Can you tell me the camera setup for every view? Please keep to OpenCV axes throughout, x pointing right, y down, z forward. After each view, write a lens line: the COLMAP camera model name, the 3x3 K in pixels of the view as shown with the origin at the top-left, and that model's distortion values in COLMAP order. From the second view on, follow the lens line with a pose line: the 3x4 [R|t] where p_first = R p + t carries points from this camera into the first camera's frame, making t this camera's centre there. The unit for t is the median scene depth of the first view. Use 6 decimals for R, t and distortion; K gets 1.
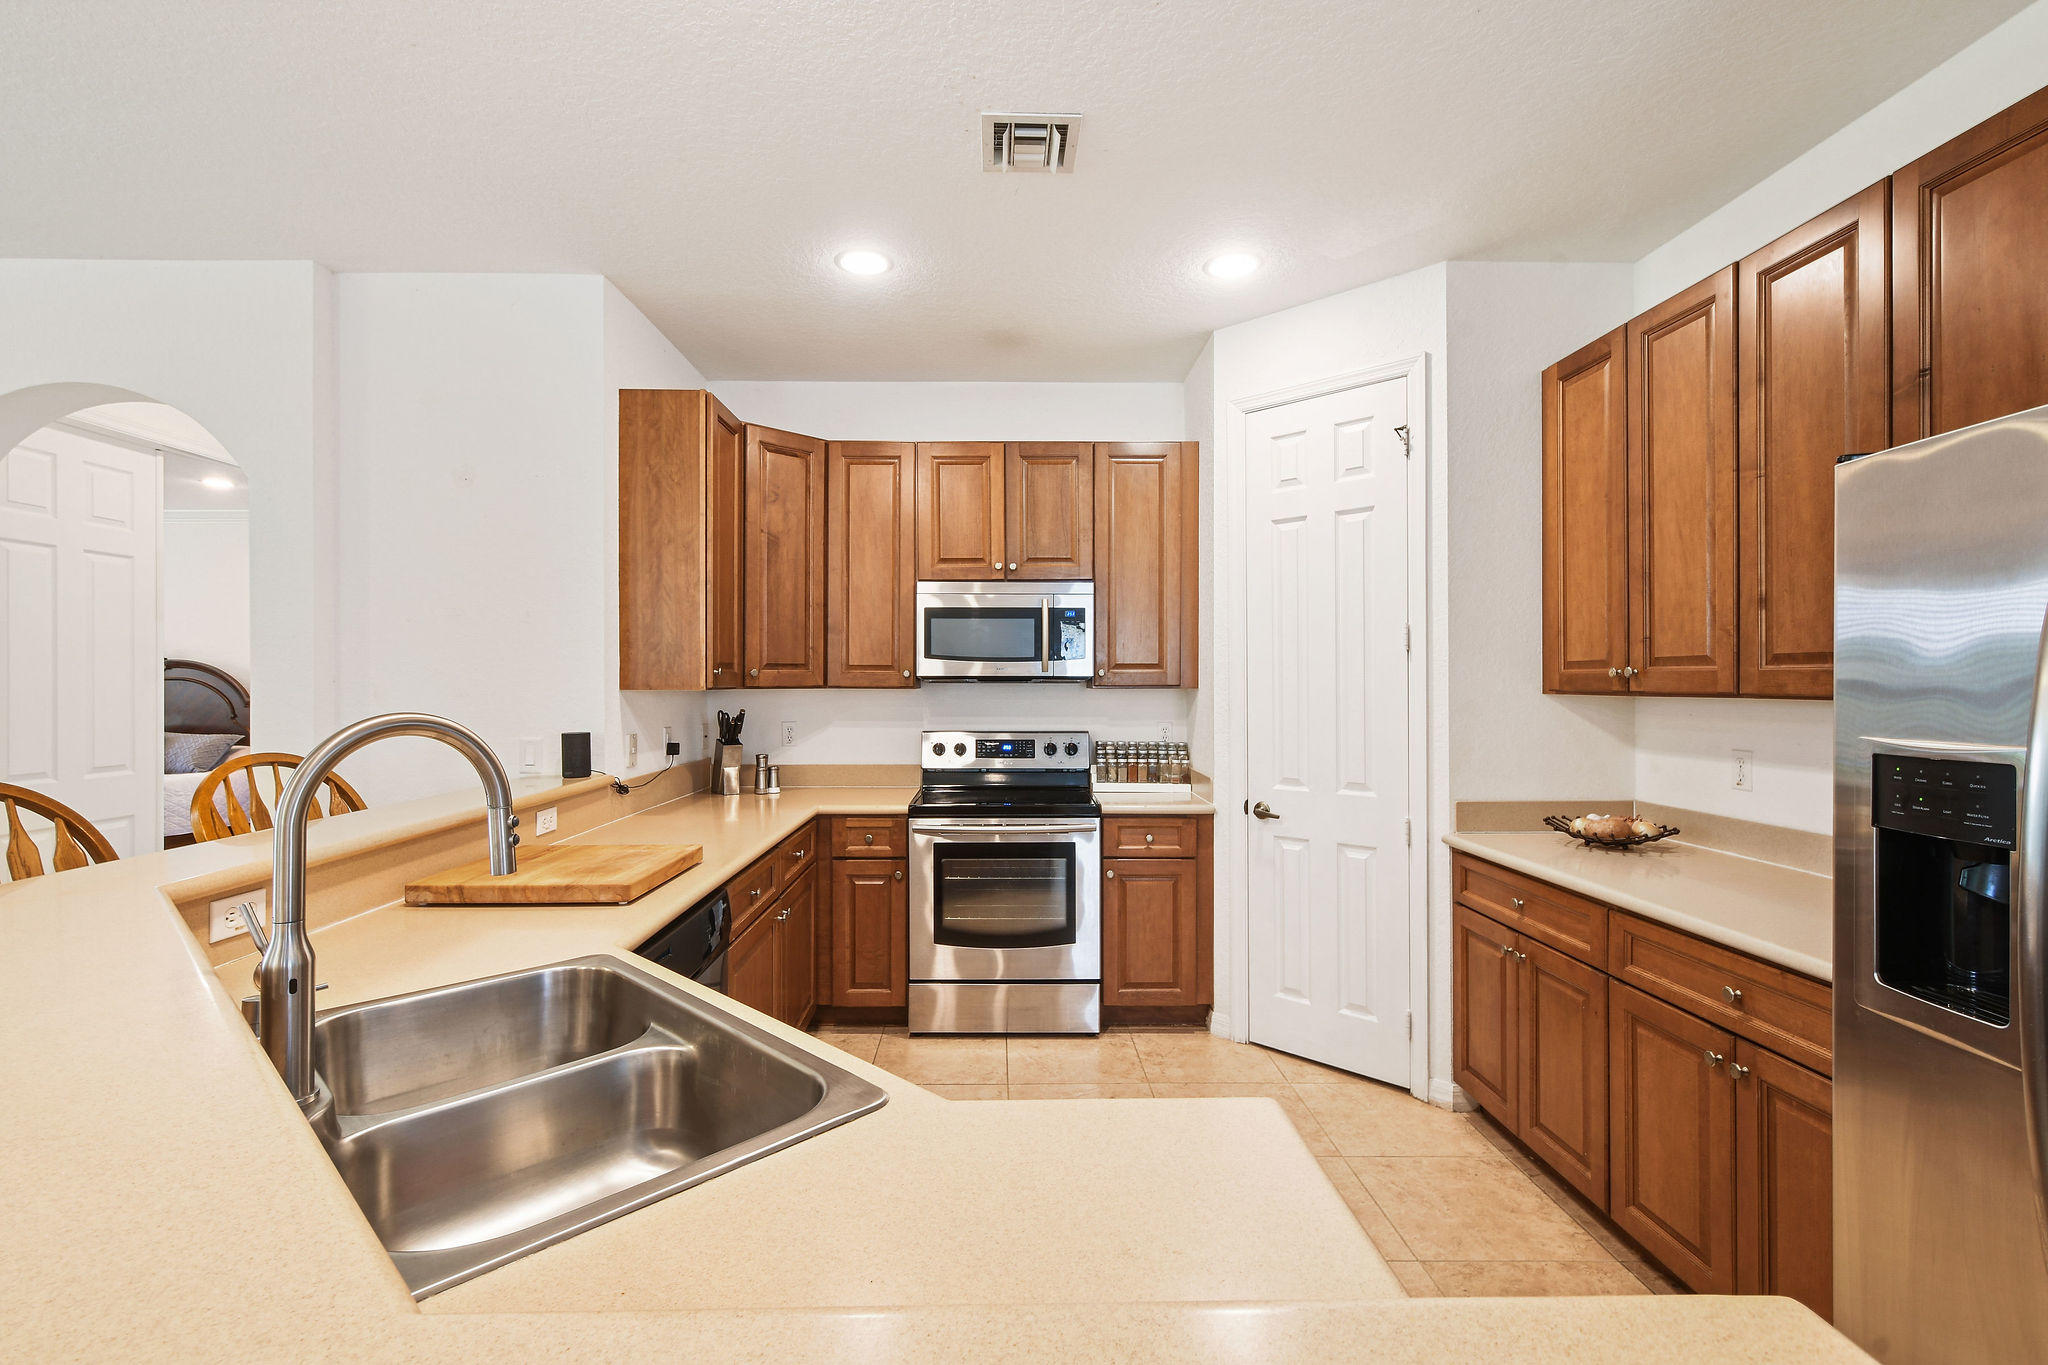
lens RADIAL K [[923.3, 0, 1011.9], [0, 923.3, 687.8], [0, 0, 1]] dist [0.007211, -0.001586]
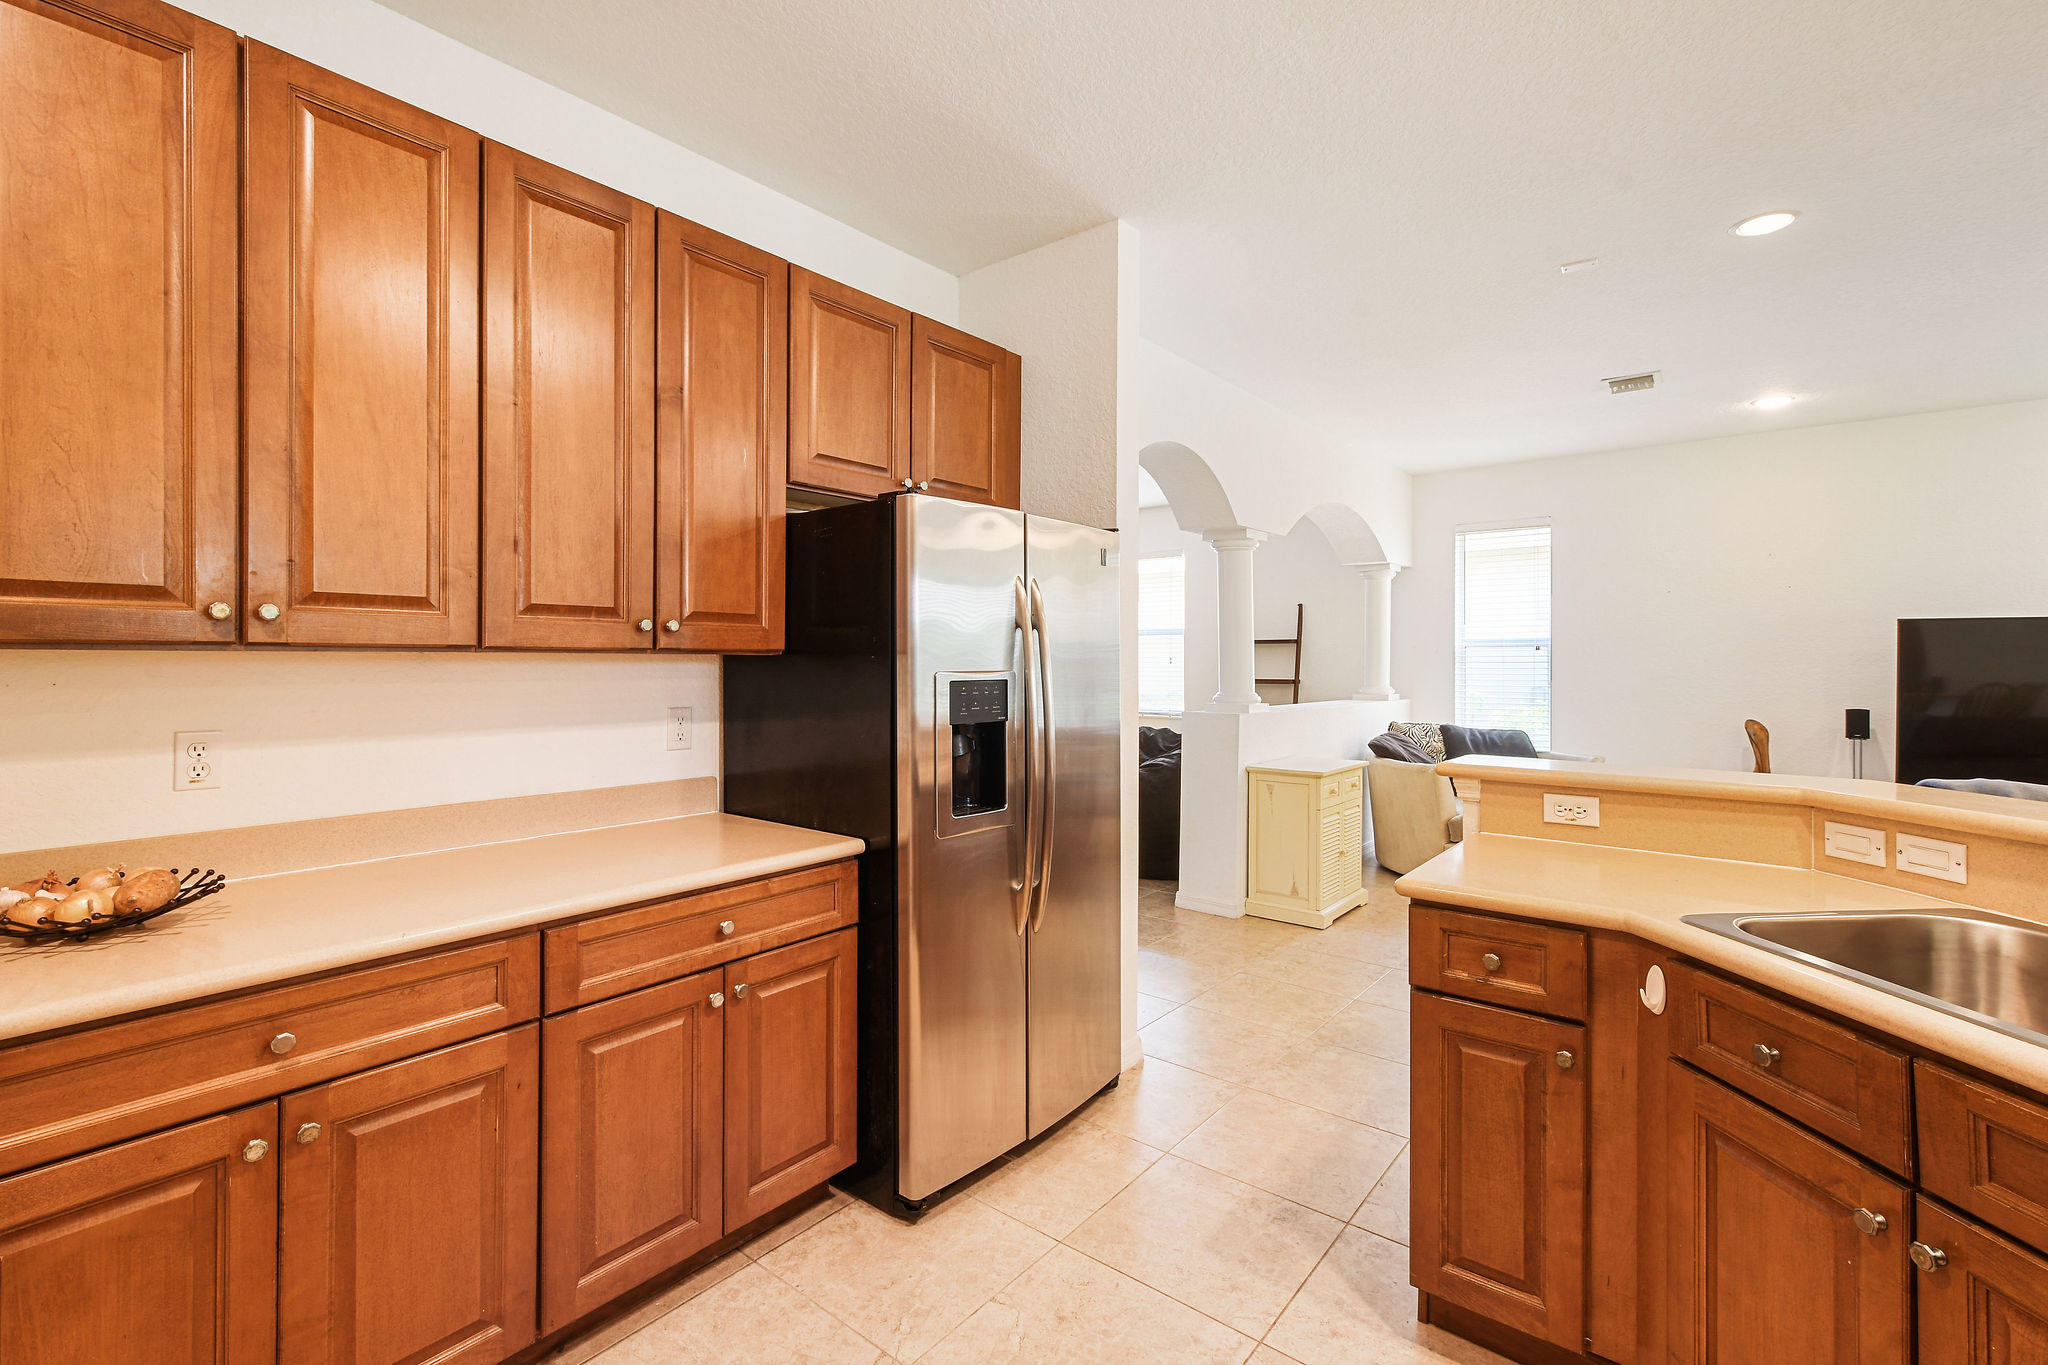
lens RADIAL K [[923.3, 0, 1019.0], [0, 923.3, 674.9], [0, 0, 1]] dist [0.007211, -0.001586]
pose [[-0.775128, -0.013729, 0.631654, -0.081463], [-0.001174, 0.999793, 0.020290, 0.008422], [-0.631803, 0.014986, -0.774984, 0.822126]]
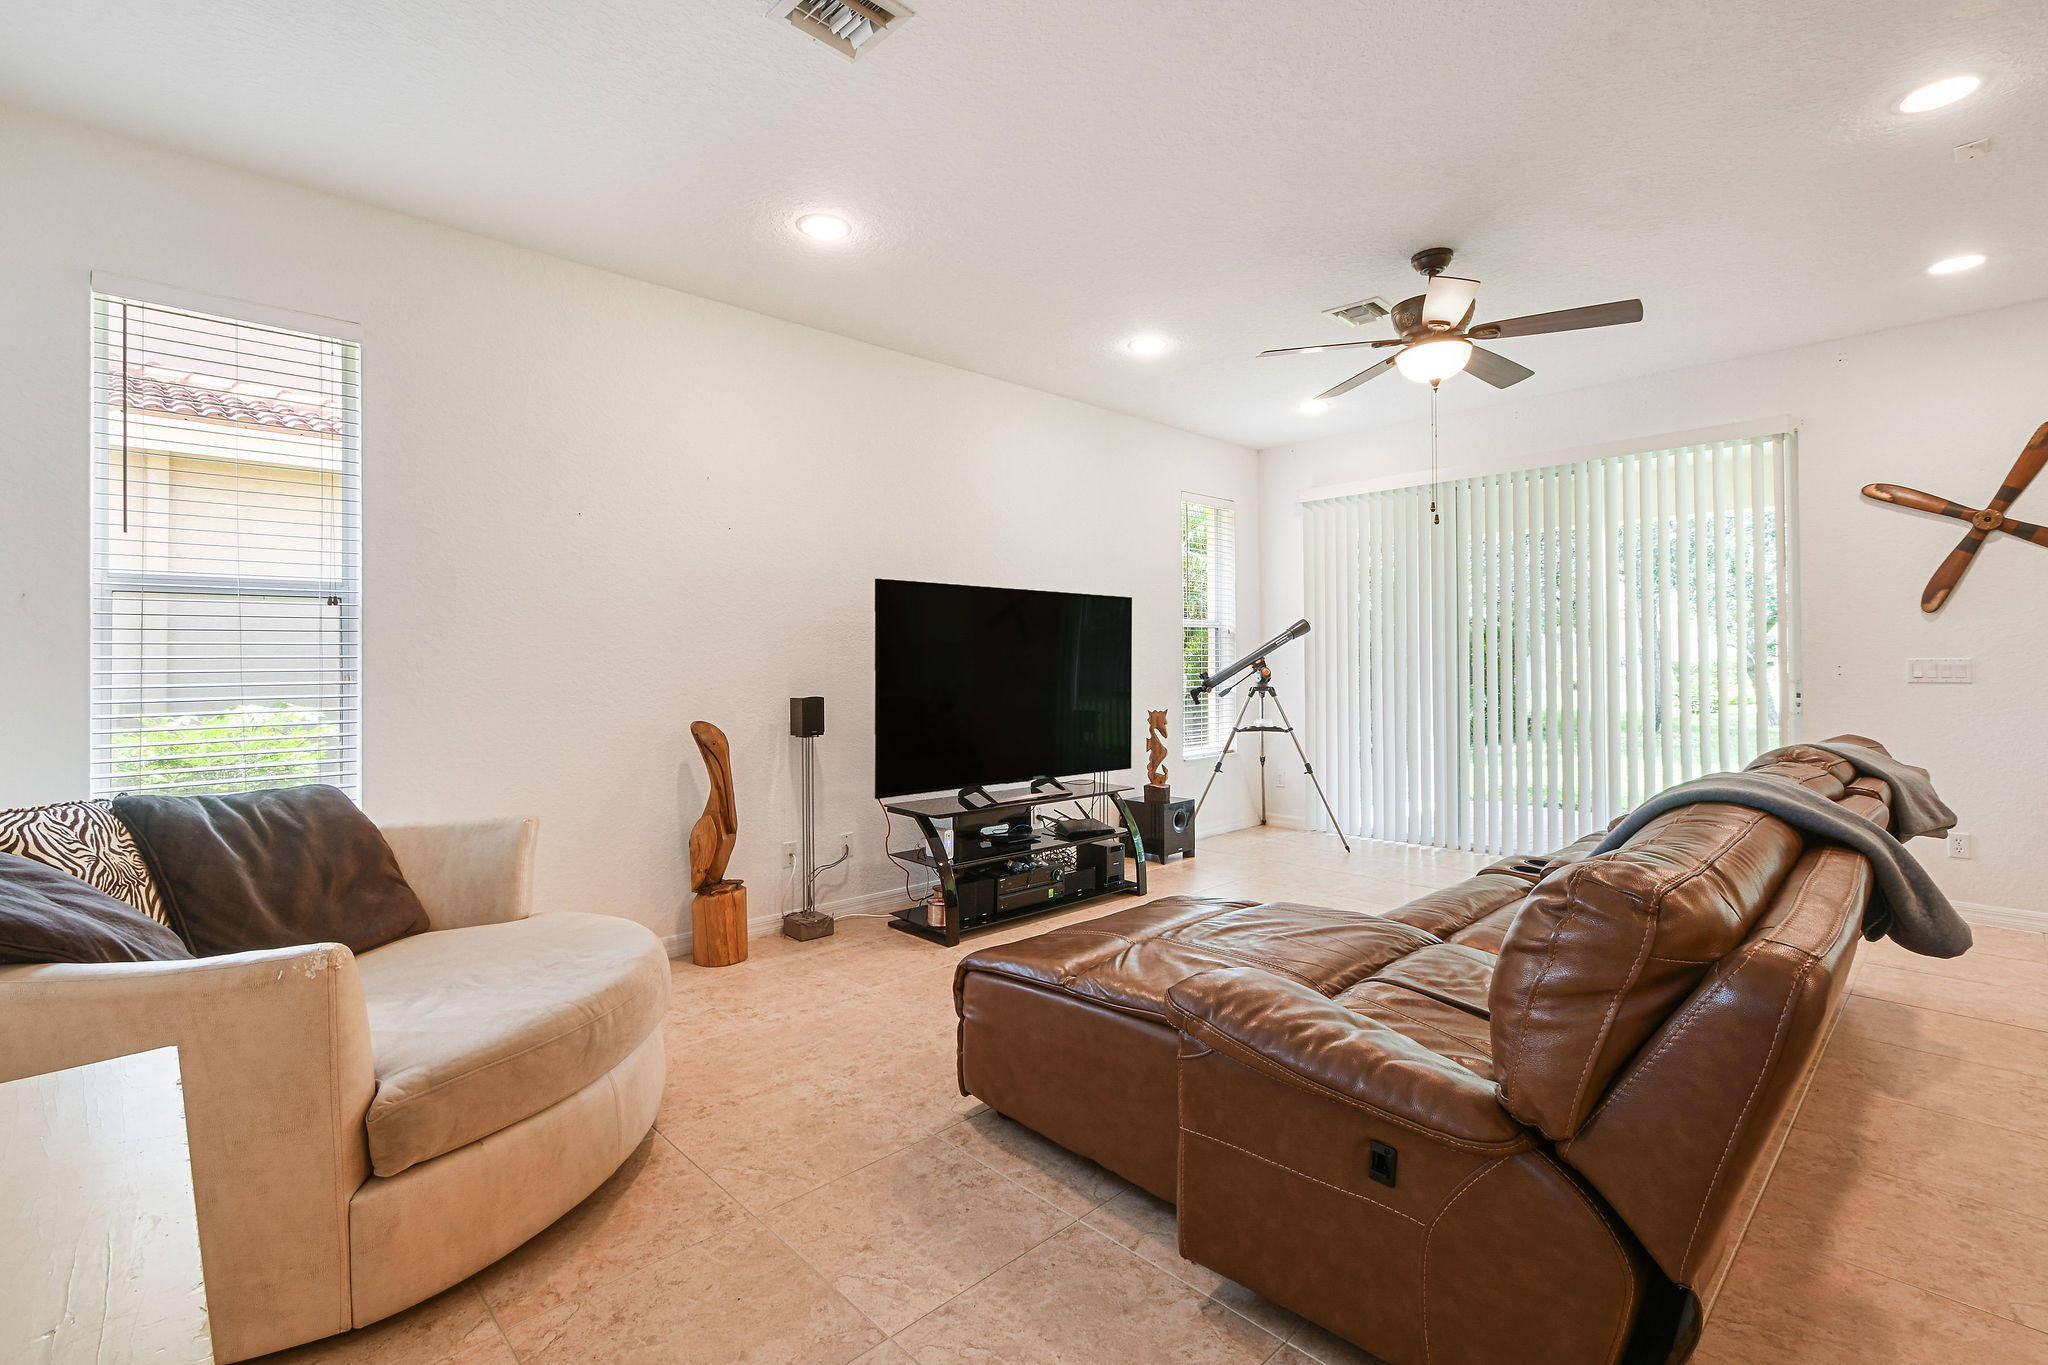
lens RADIAL K [[923.3, 0, 1045.2], [0, 923.3, 647.6], [0, 0, 1]] dist [0.007211, -0.001586]
pose [[-0.718504, -0.004268, -0.695509, 0.424338], [0.004570, 0.999931, -0.010857, 0.048496], [0.695507, -0.010979, -0.718435, -0.244184]]
